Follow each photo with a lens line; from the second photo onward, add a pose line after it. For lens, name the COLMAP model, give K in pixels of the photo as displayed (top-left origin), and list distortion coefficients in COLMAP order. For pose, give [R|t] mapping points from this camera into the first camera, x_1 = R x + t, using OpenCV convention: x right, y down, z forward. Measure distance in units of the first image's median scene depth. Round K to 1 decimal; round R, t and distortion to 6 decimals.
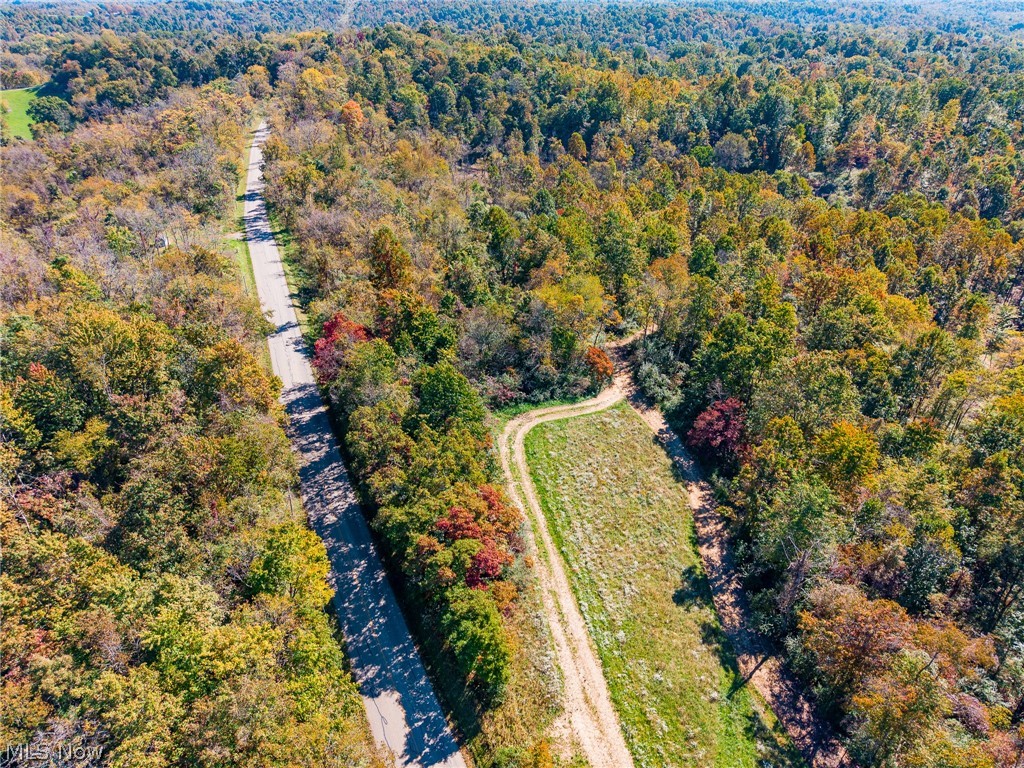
lens RADIAL K [[688.5, 0, 512.0], [0, 688.5, 384.0], [0, 0, 1]] dist [0.036767, -0.041614]
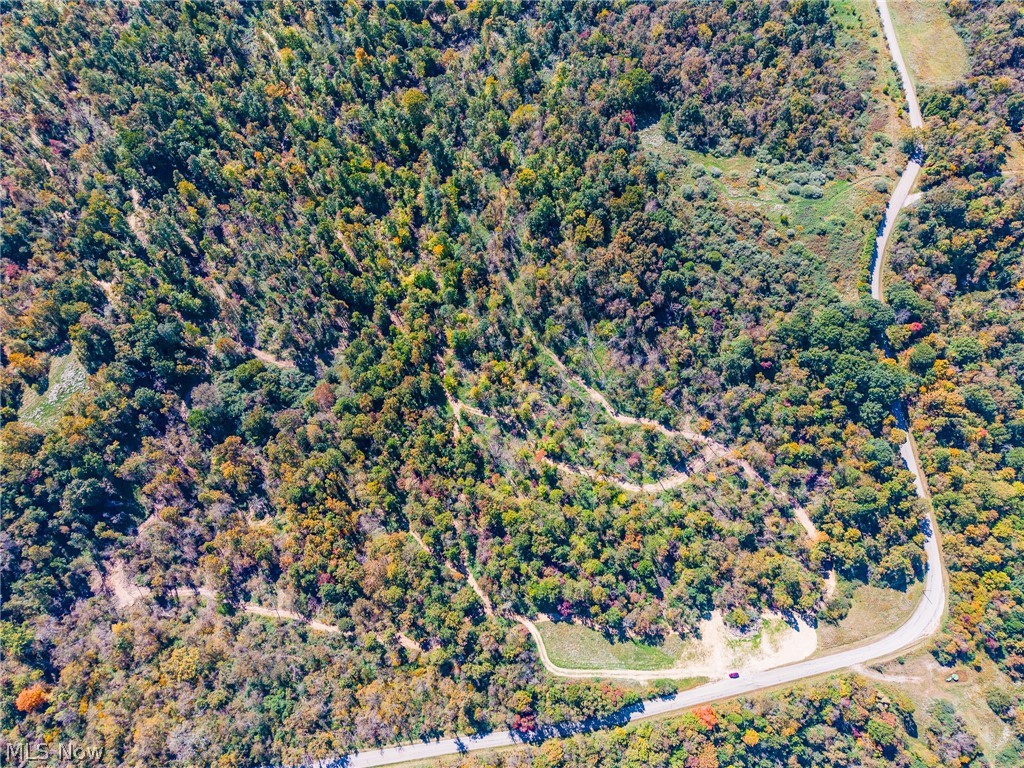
lens RADIAL K [[688.5, 0, 512.0], [0, 688.5, 384.0], [0, 0, 1]] dist [0.036767, -0.041614]
pose [[0.231334, -0.943063, 0.238992, 0.434652], [0.489251, 0.325104, 0.809284, -3.033566], [-0.840903, -0.070288, 0.536602, -0.552813]]
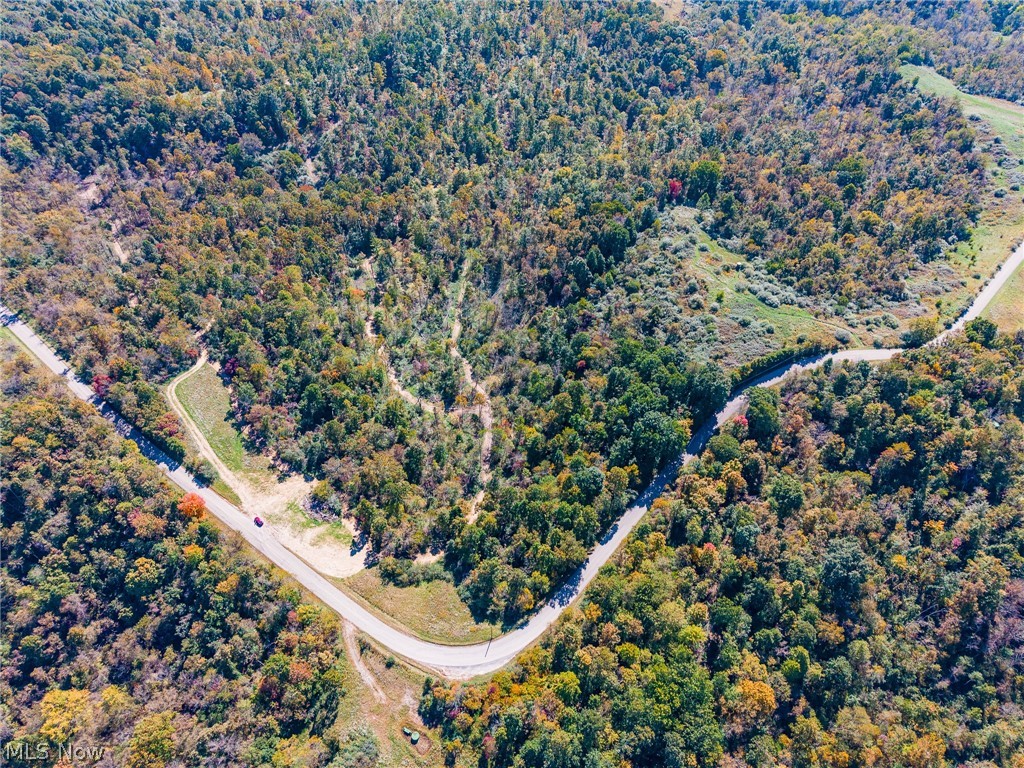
lens RADIAL K [[688.5, 0, 512.0], [0, 688.5, 384.0], [0, 0, 1]] dist [0.036767, -0.041614]
pose [[0.880645, -0.355848, 0.312787, 0.379050], [0.238659, 0.903512, 0.355959, -0.684324], [-0.409274, -0.238825, 0.880600, -2.378935]]
